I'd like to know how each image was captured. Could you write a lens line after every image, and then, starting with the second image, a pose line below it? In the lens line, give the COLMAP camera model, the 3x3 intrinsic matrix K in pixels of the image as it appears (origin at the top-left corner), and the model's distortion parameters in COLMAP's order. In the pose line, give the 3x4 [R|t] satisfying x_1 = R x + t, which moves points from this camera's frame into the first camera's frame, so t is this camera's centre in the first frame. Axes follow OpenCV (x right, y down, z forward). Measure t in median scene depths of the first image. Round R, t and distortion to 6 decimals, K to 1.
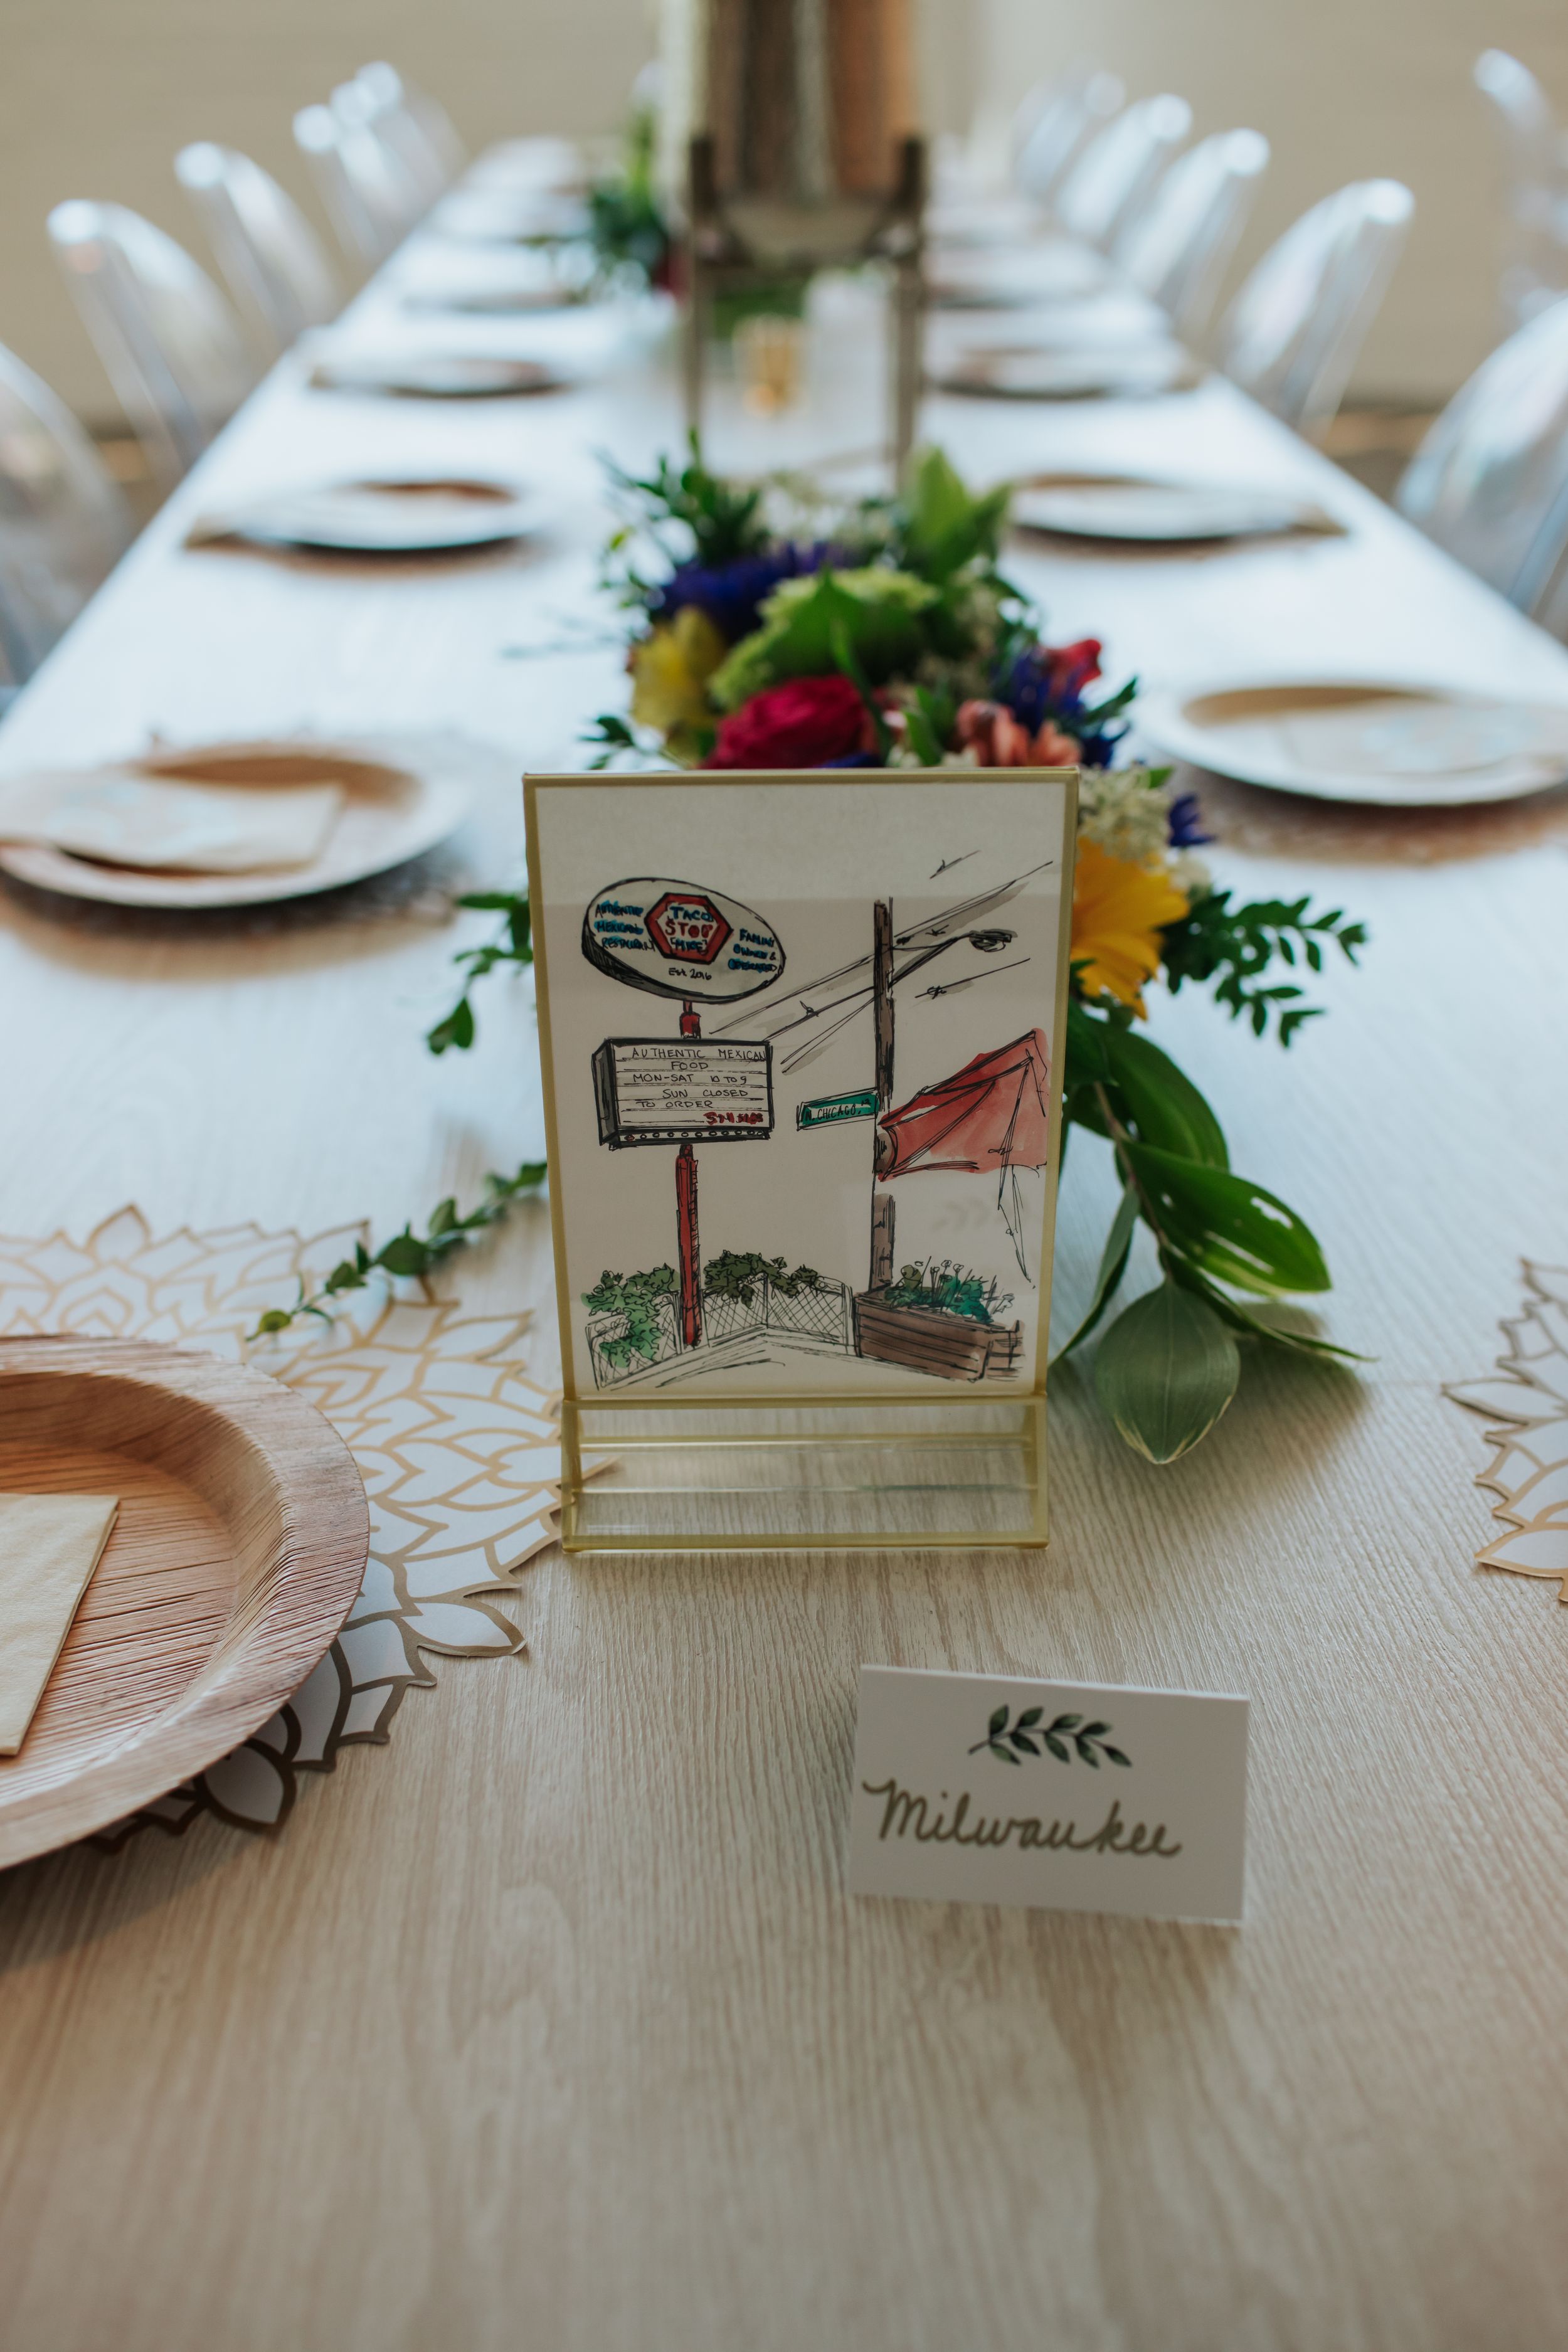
lens RADIAL K [[2333.8, 0, 741.2], [0, 2333.8, 1178.4], [0, 0, 1]] dist [-0.061235, 0.023916]
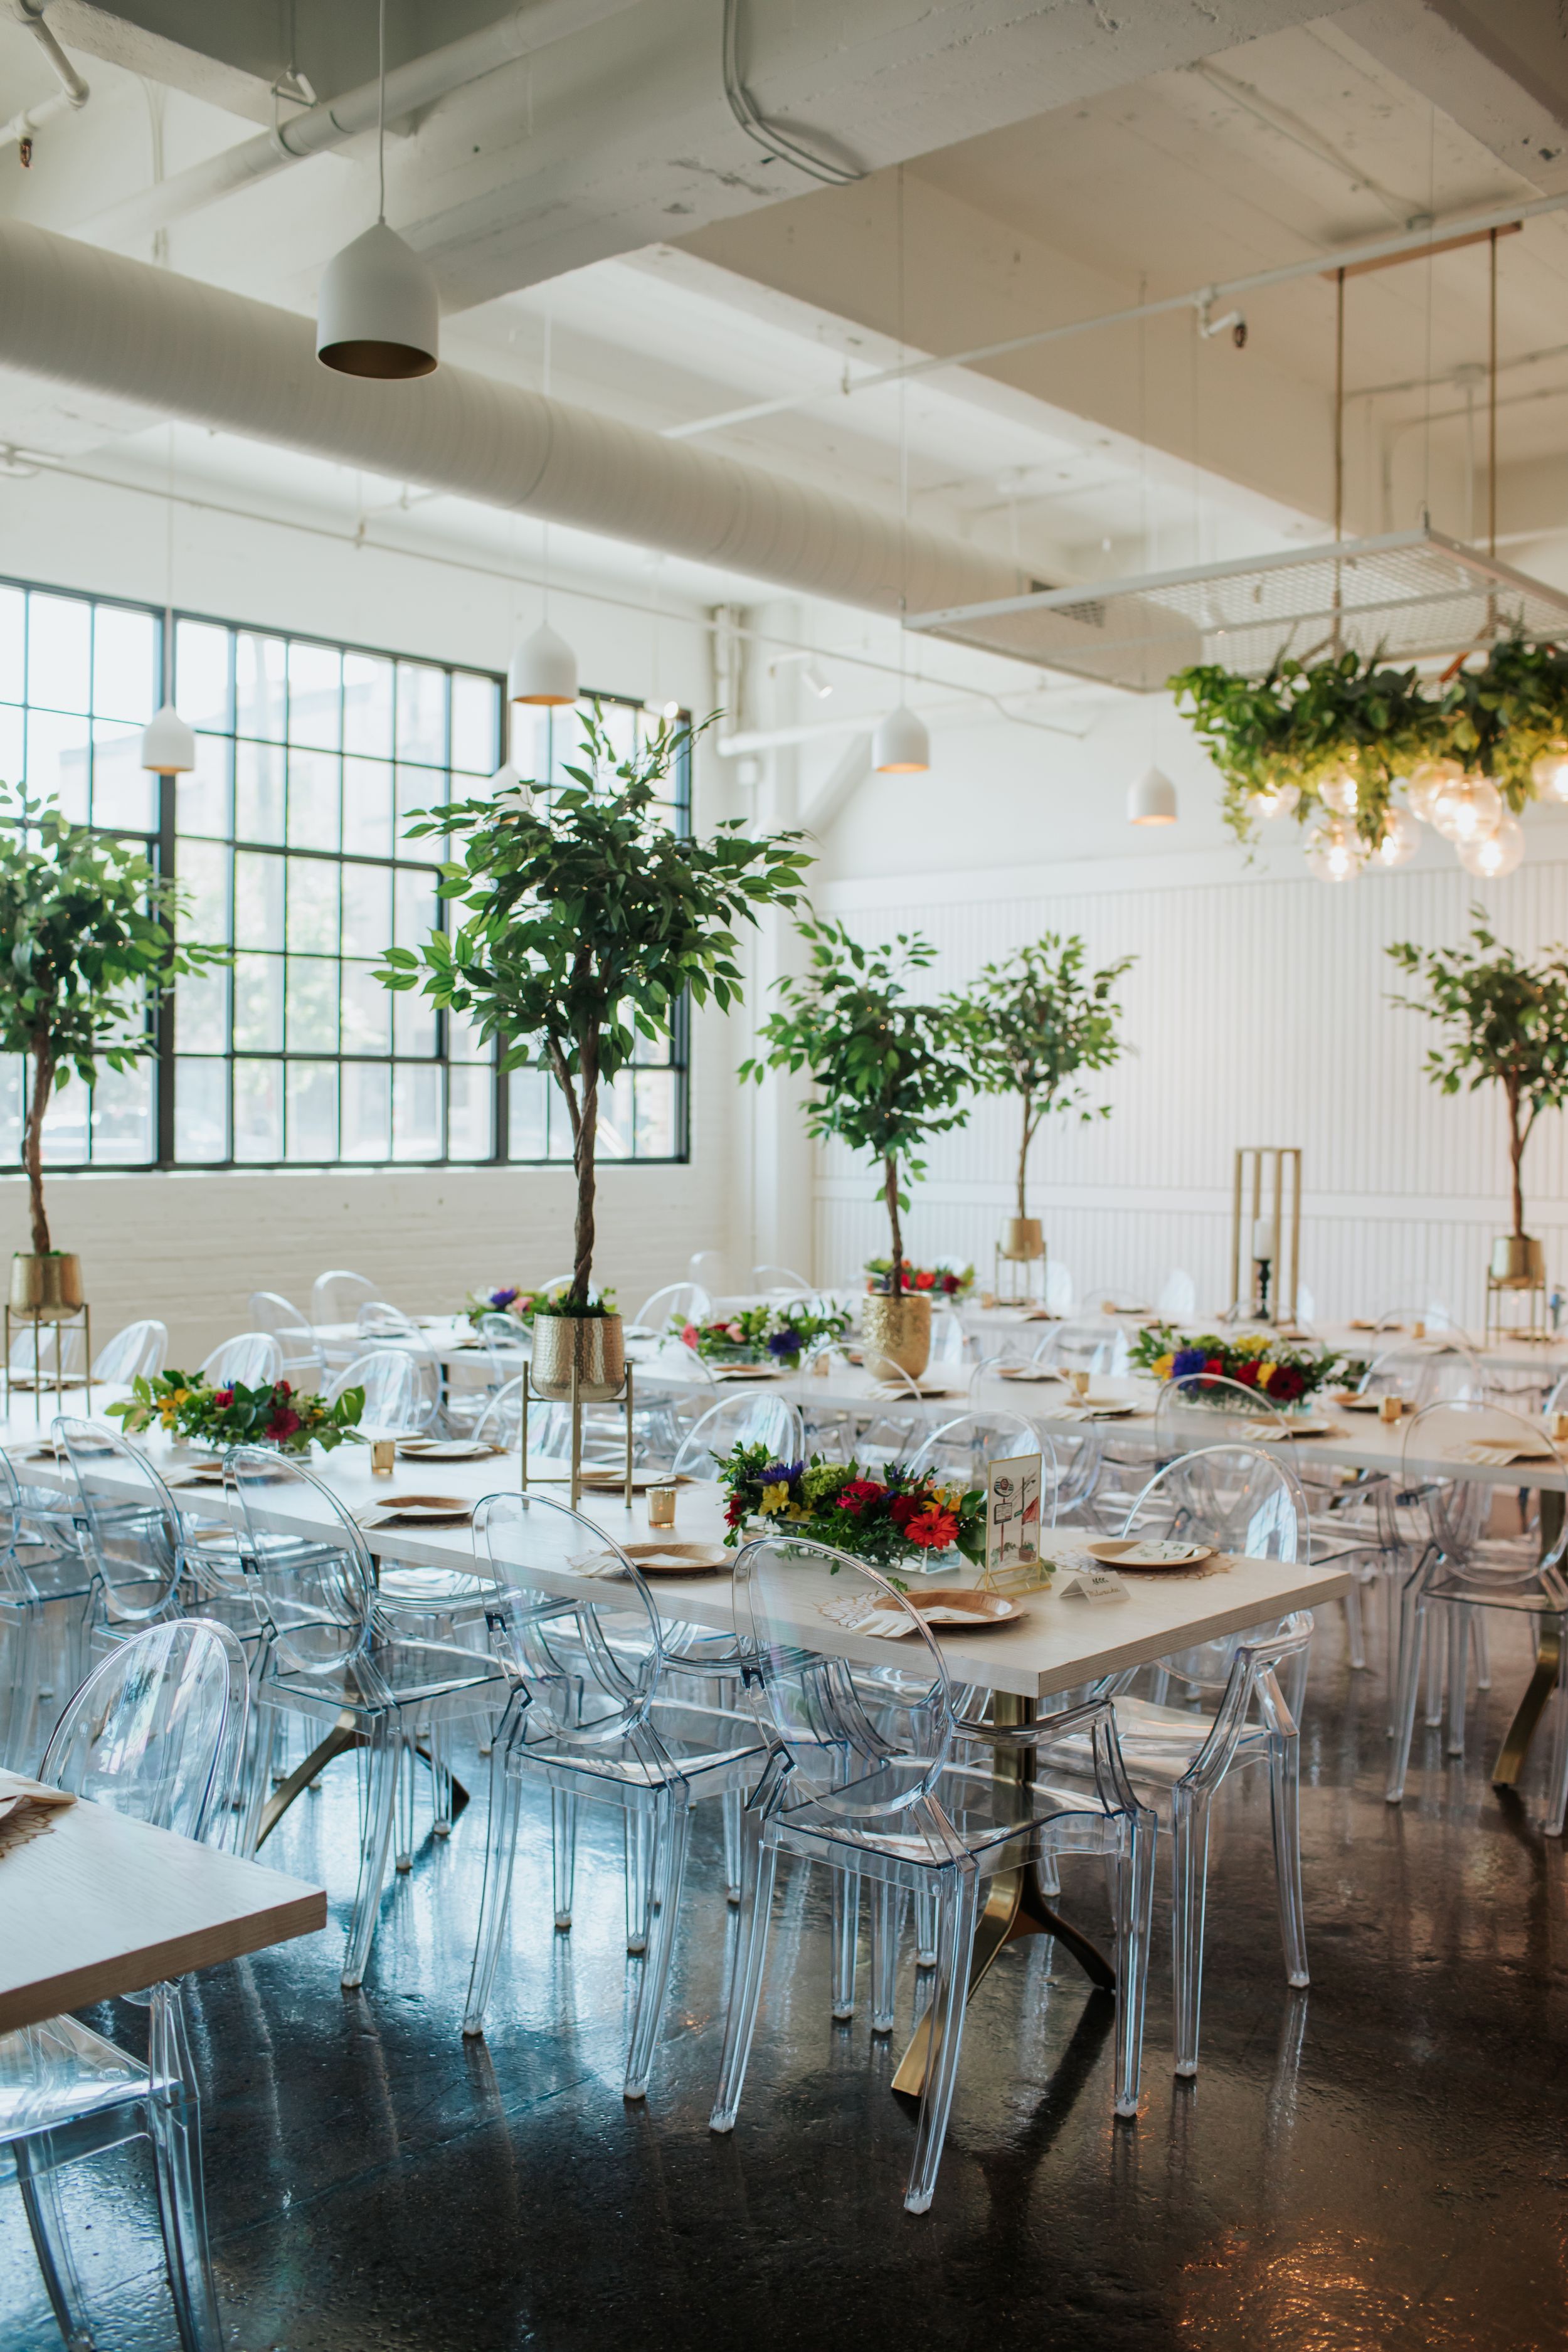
lens RADIAL K [[2333.8, 0, 741.2], [0, 2333.8, 1178.4], [0, 0, 1]] dist [-0.061235, 0.023916]
pose [[0.695715, -0.007189, 0.718282, -4.986596], [0.335530, 0.887409, -0.316107, 0.903478], [-0.635138, 0.460926, 0.619796, -2.823898]]
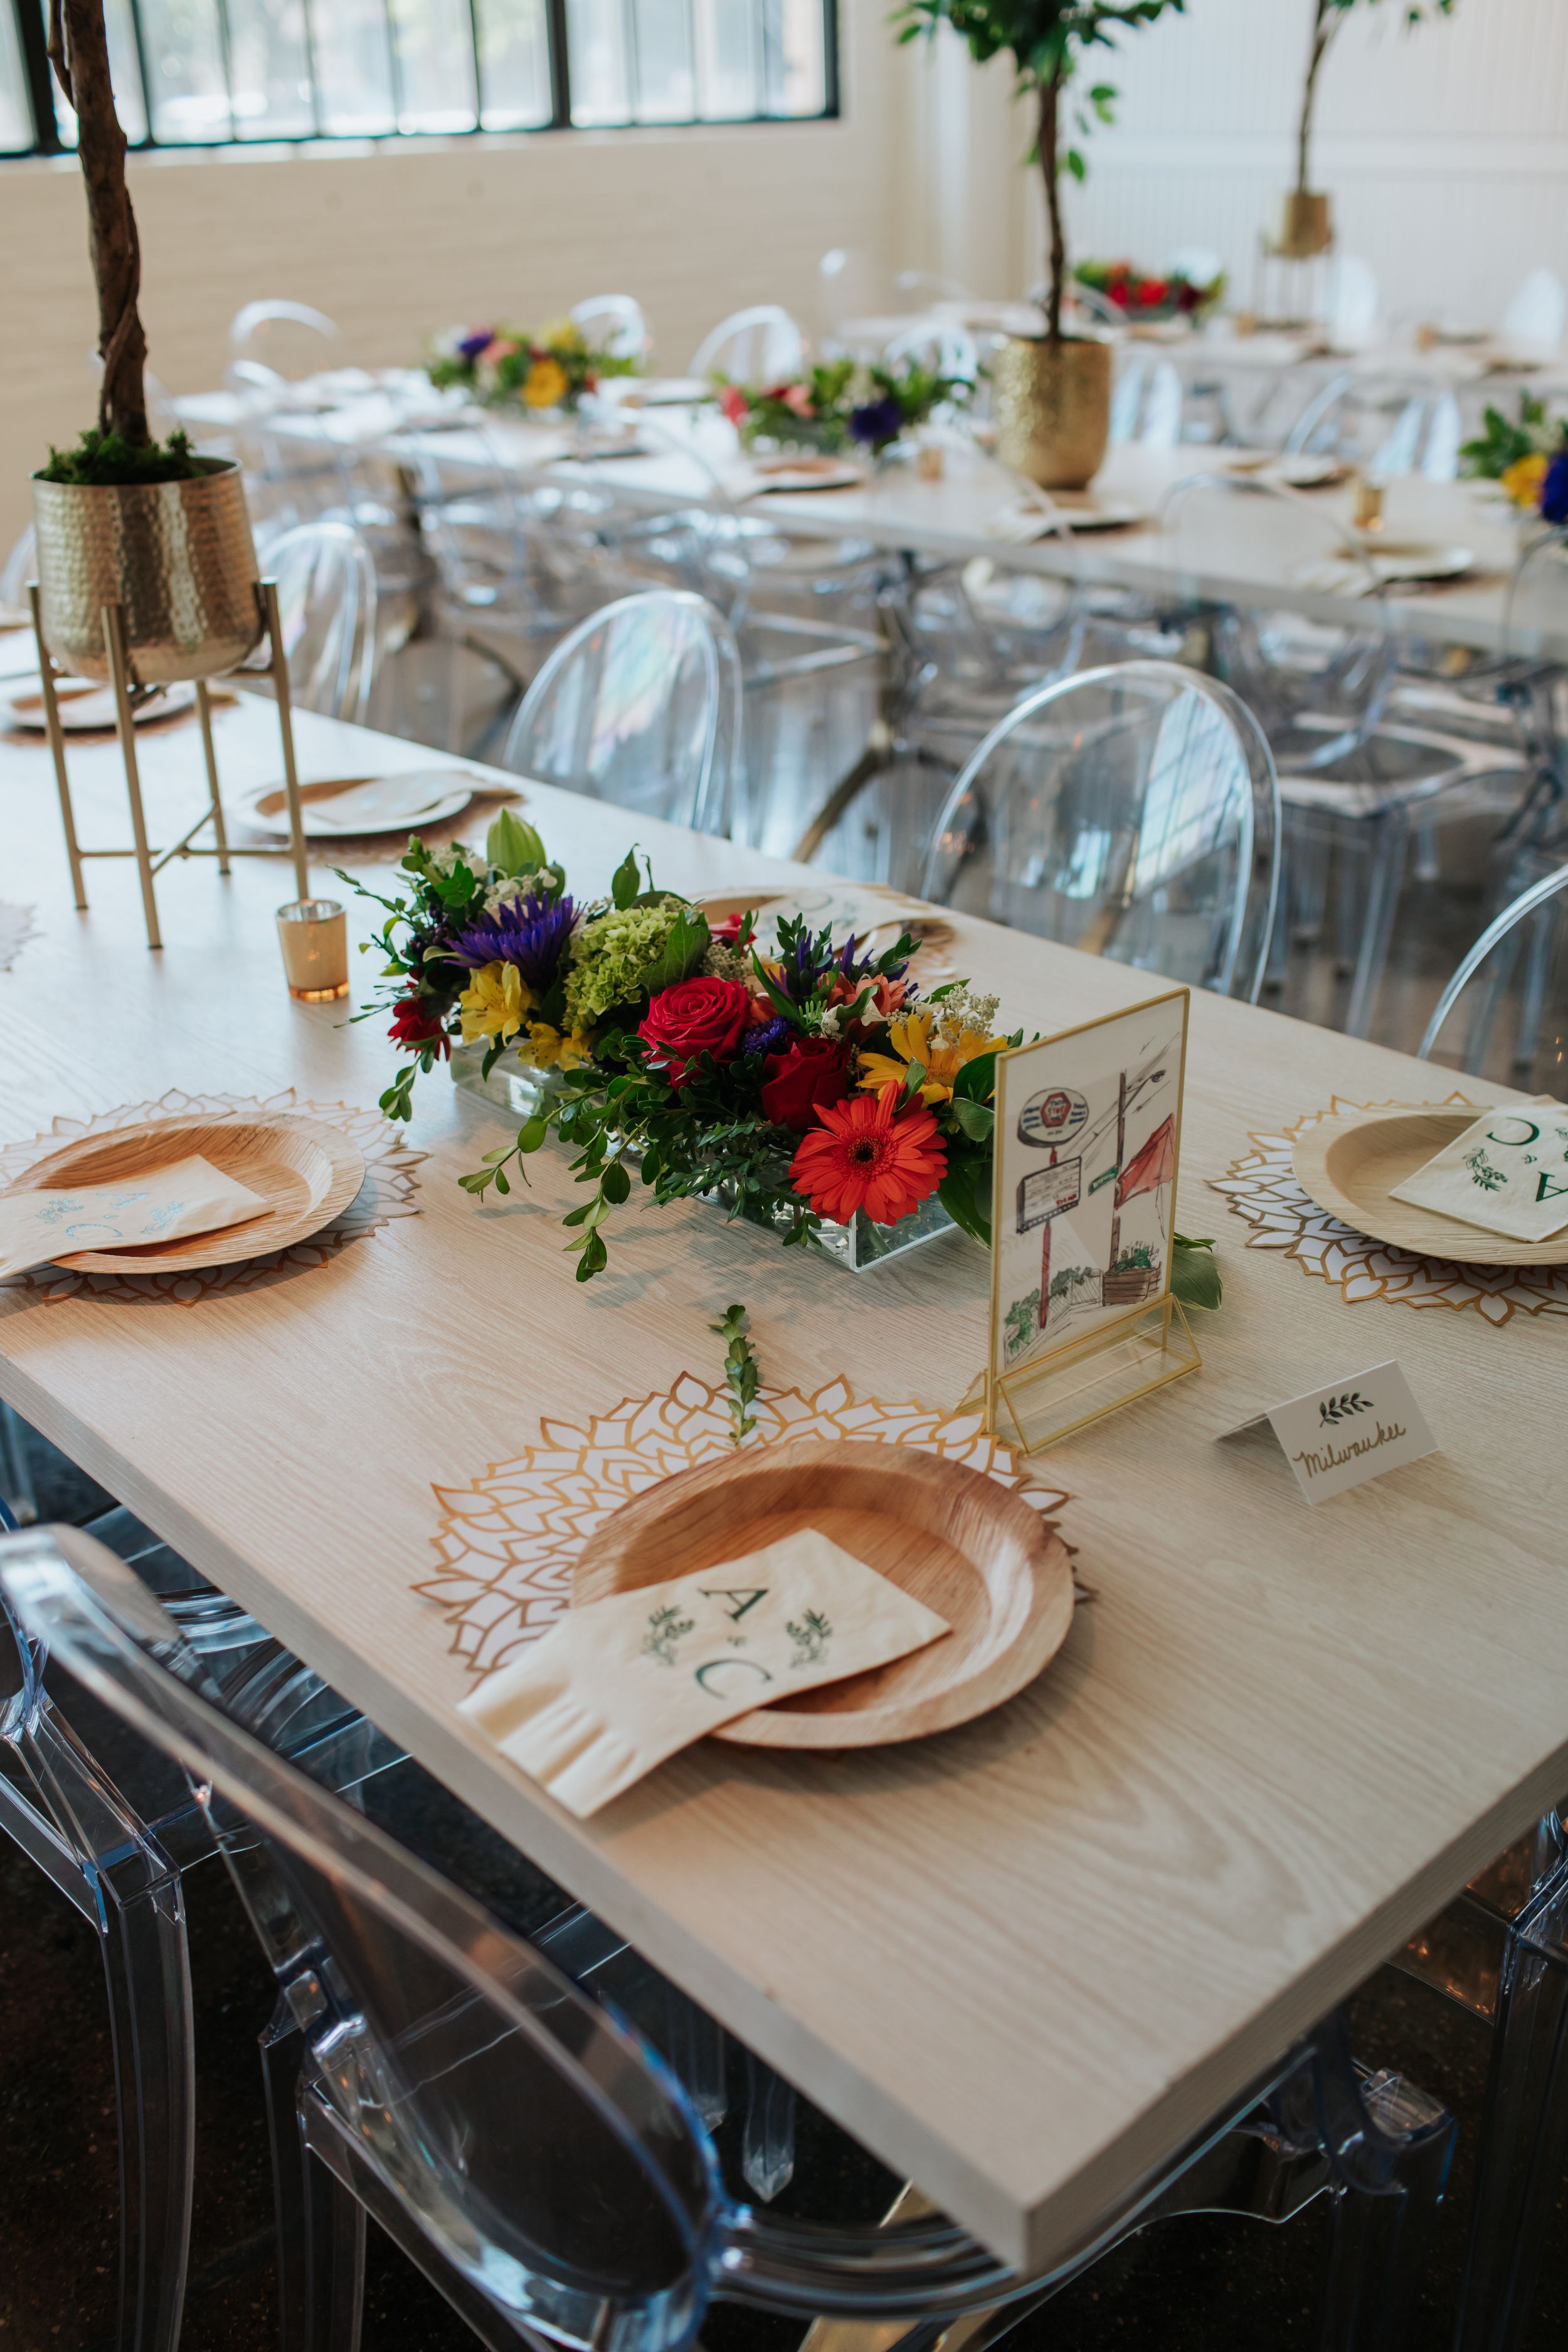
lens RADIAL K [[2333.8, 0, 741.2], [0, 2333.8, 1178.4], [0, 0, 1]] dist [-0.061235, 0.023916]
pose [[0.771153, -0.285512, 0.569040, -1.349787], [0.325716, 0.944902, 0.032694, -0.199615], [-0.547021, 0.160134, 0.821660, -0.476550]]
